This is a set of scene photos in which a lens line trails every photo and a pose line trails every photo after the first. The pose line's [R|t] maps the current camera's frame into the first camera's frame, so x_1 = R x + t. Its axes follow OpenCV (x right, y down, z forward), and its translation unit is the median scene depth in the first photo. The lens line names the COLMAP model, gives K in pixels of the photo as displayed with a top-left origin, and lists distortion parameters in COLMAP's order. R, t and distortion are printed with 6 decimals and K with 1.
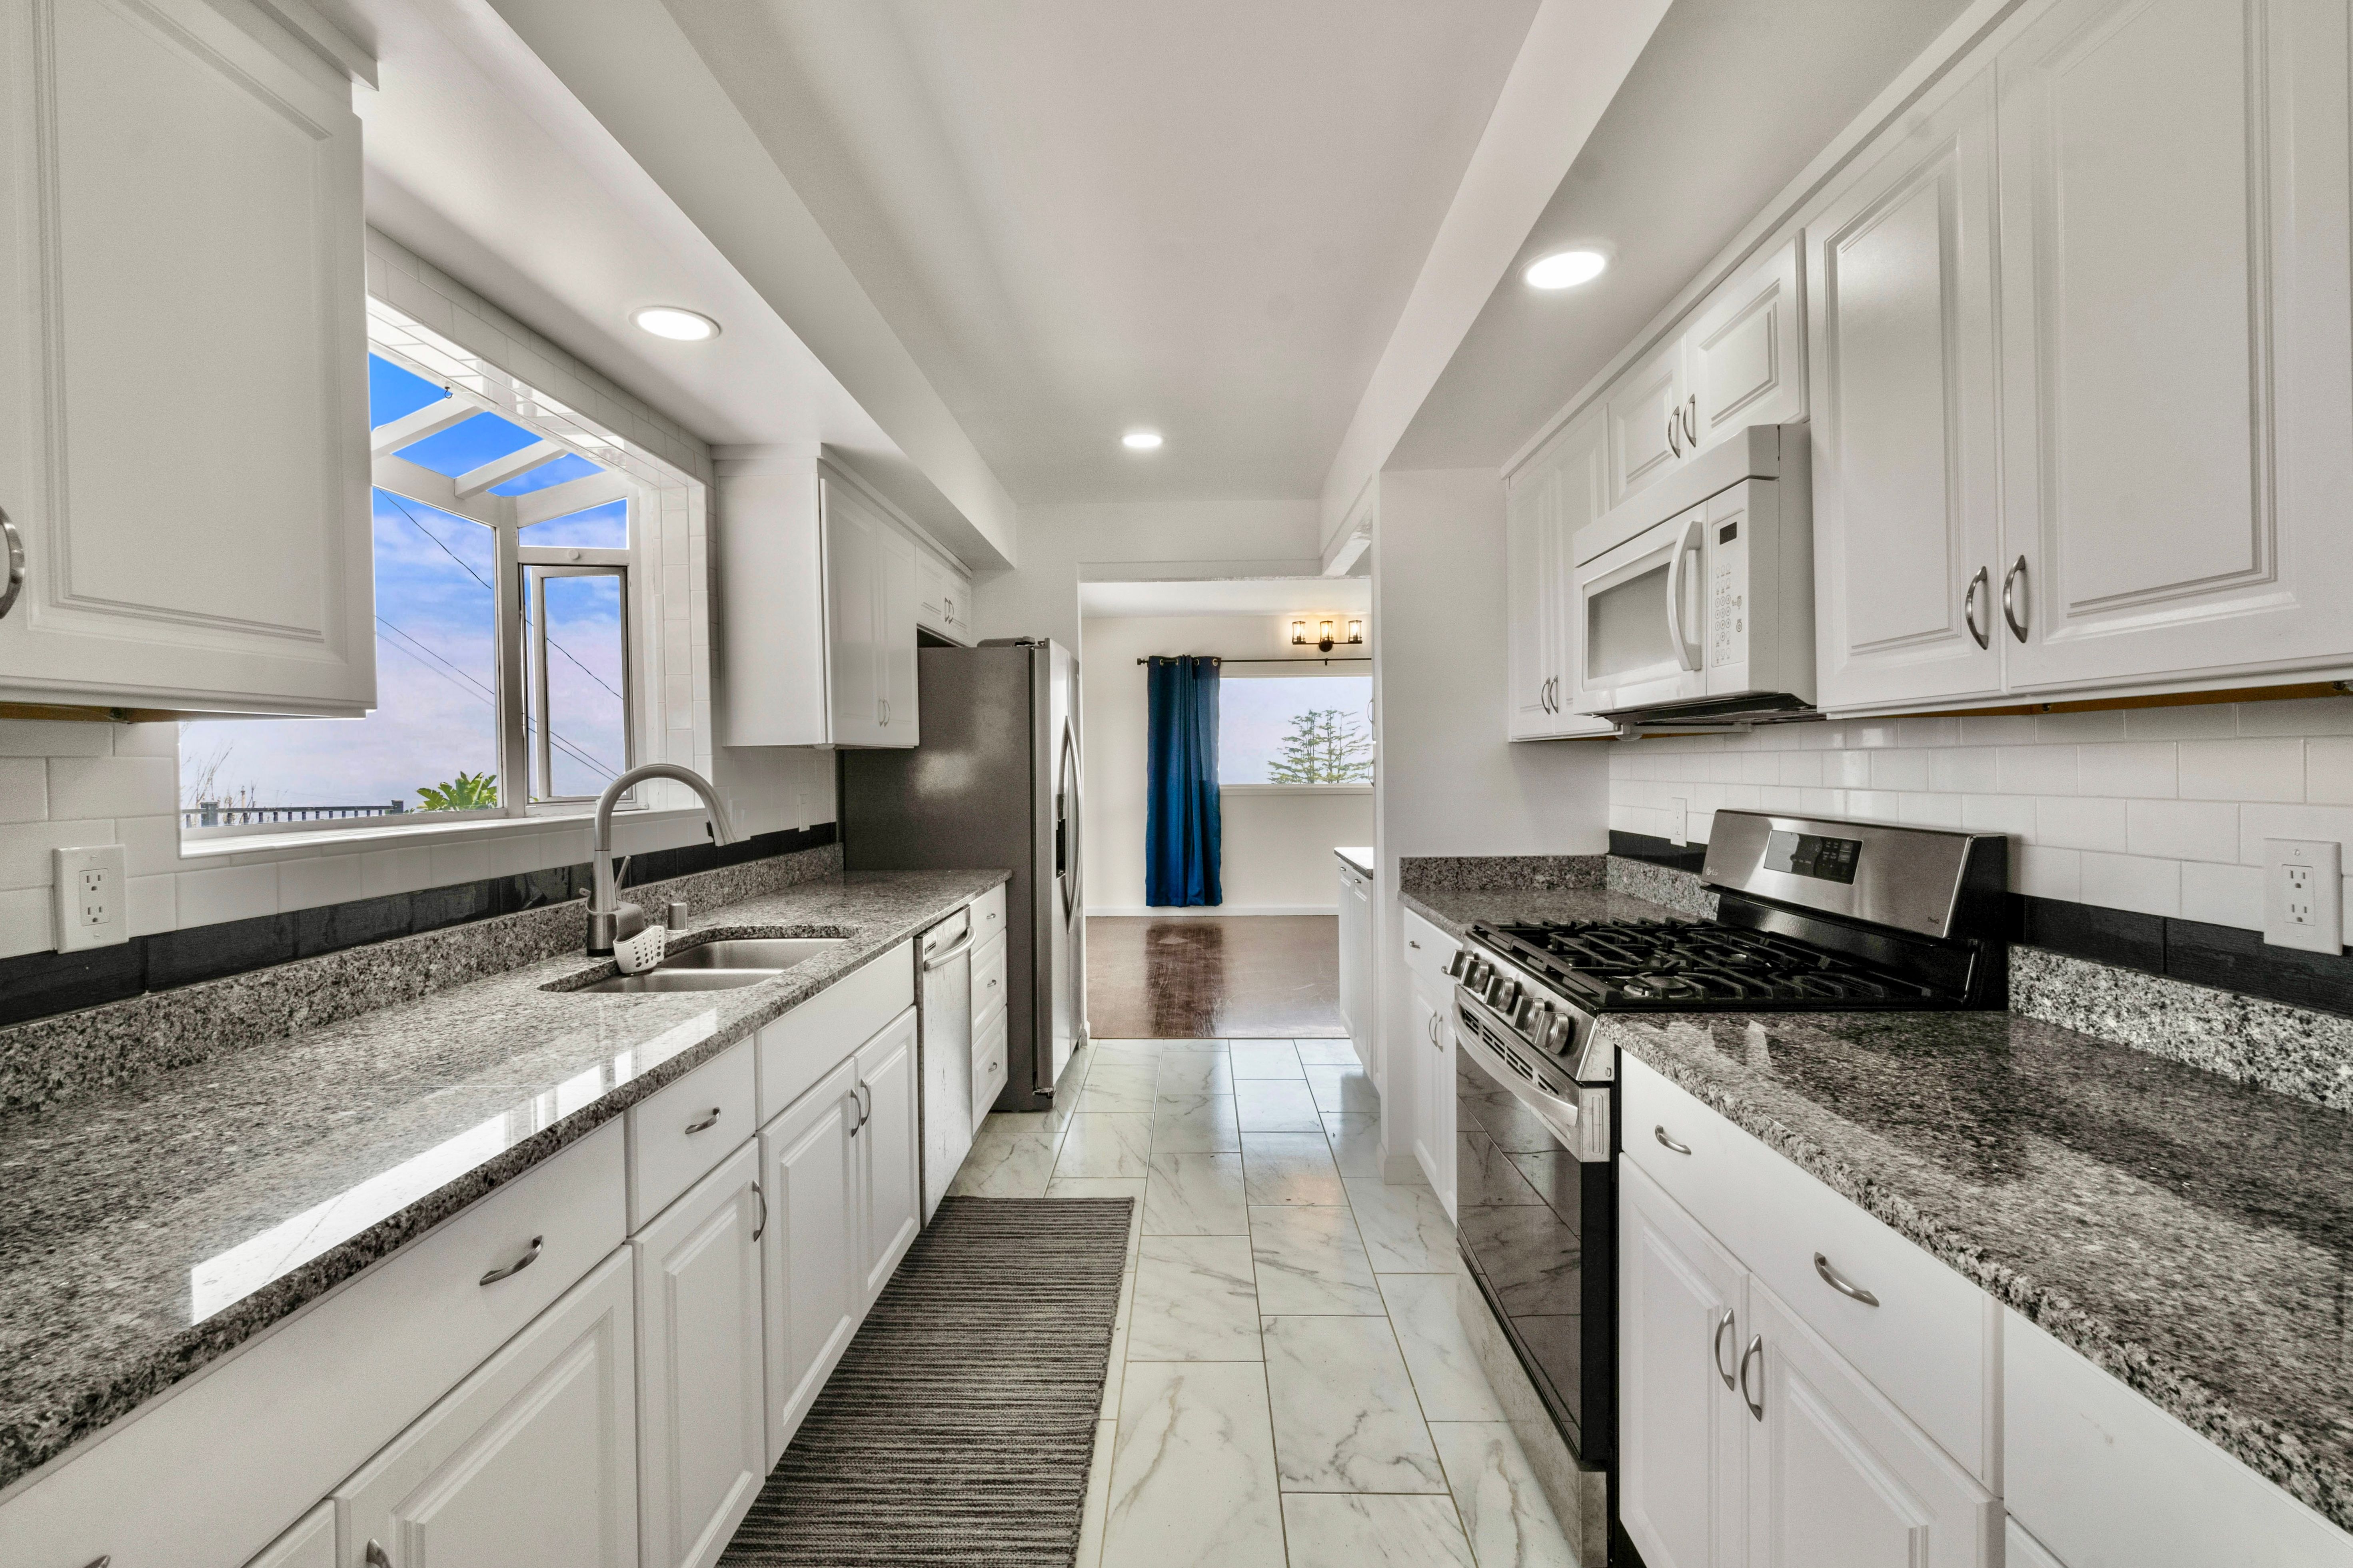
lens RADIAL K [[1024.3, 0, 1177.0], [0, 1024.3, 772.6], [0, 0, 1]] dist [-0.002671, 0.001289]
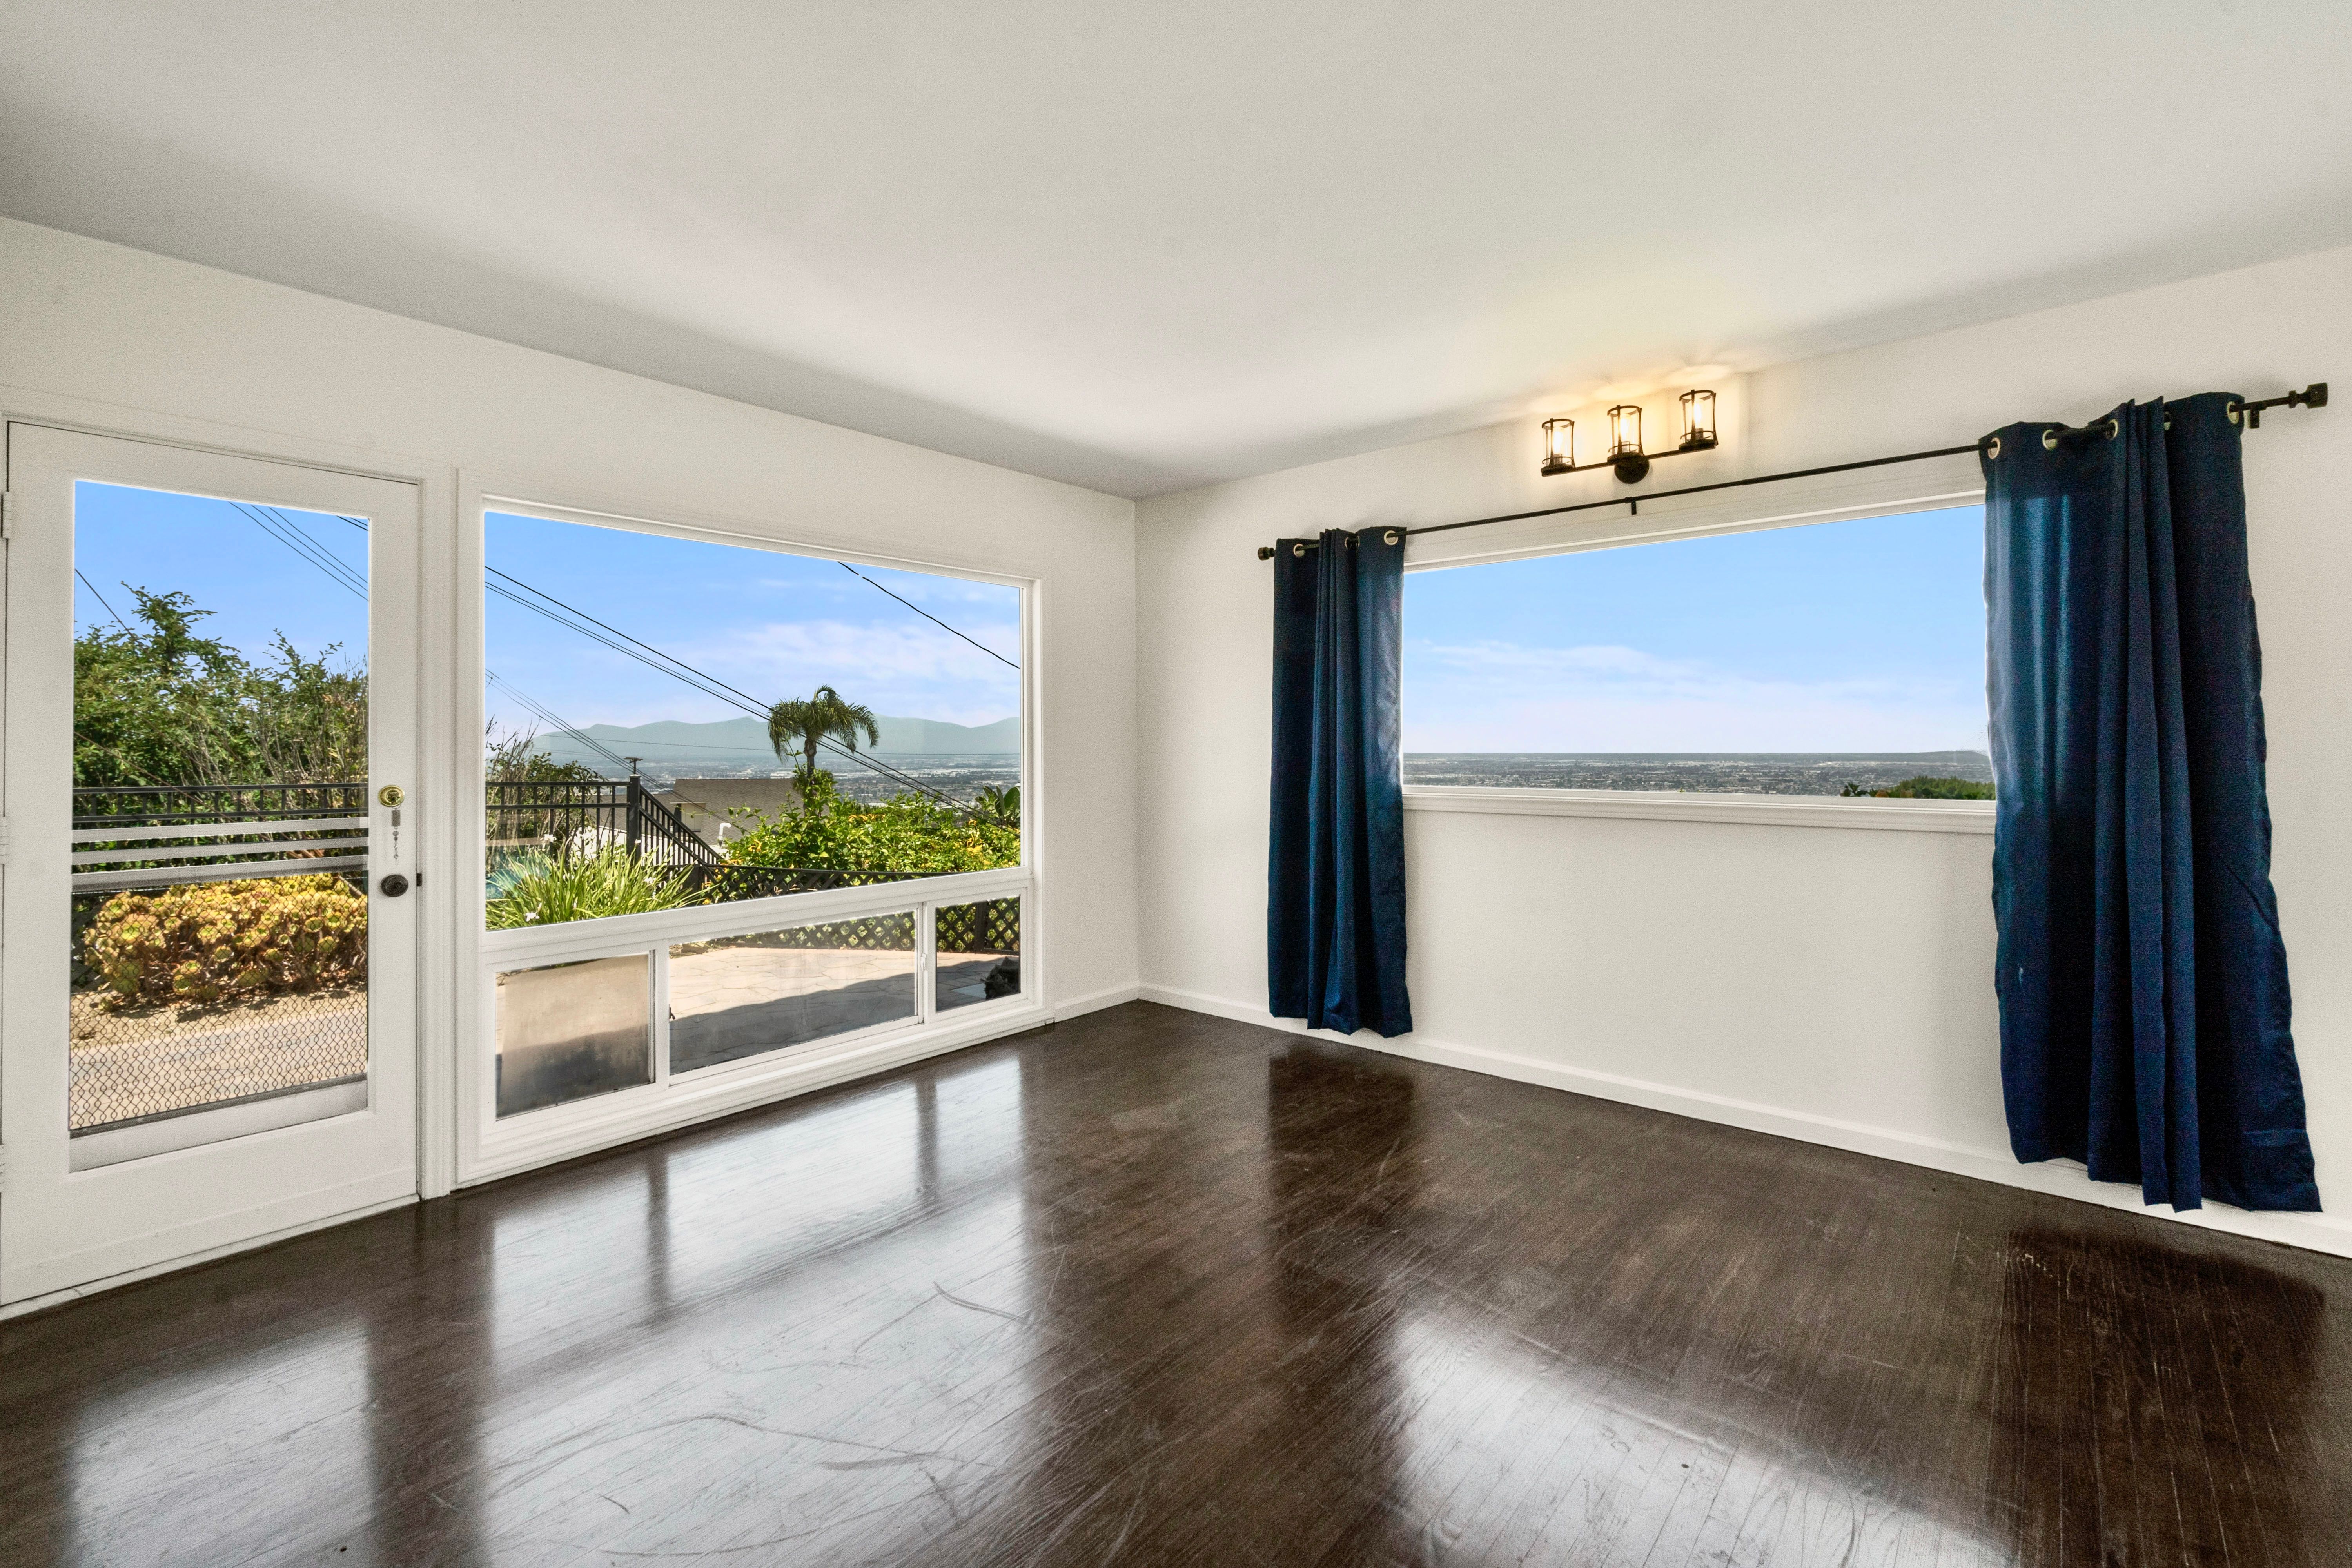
lens RADIAL K [[1024.0, 0, 1181.3], [0, 1024.0, 728.2], [0, 0, 1]] dist [-0.002671, 0.001289]
pose [[0.788677, -0.003895, -0.614796, 0.829795], [-0.009519, 0.999783, -0.018545, -0.020665], [0.614735, 0.020478, 0.788468, 1.776146]]
